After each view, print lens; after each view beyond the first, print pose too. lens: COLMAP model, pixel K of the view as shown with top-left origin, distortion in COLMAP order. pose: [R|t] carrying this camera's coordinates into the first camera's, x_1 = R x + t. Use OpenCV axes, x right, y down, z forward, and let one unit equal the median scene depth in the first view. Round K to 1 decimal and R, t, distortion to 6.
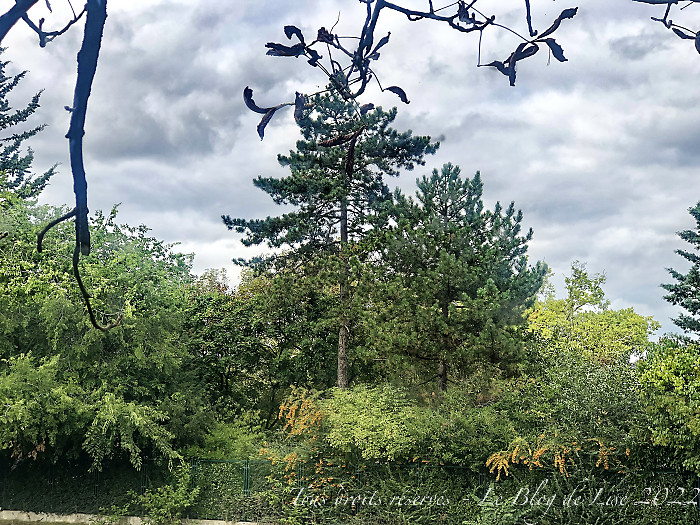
lens RADIAL K [[1149.8, 0, 350.0], [0, 1149.8, 262.8], [0, 0, 1]] dist [0.058033, 0.000000]
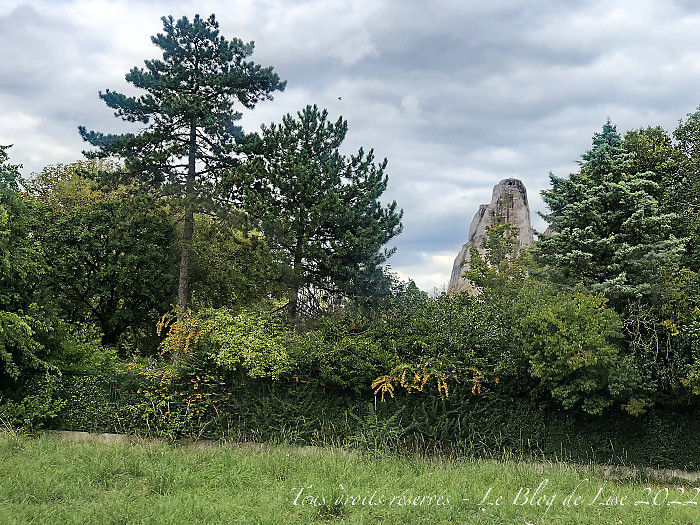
lens RADIAL K [[1149.8, 0, 350.9], [0, 1149.8, 262.6], [0, 0, 1]] dist [0.058033, 0.000000]
pose [[0.920067, 0.073039, 0.384892, -0.311185], [-0.101730, 0.993308, 0.054684, -0.003416], [-0.378323, -0.089468, 0.921340, -0.008513]]
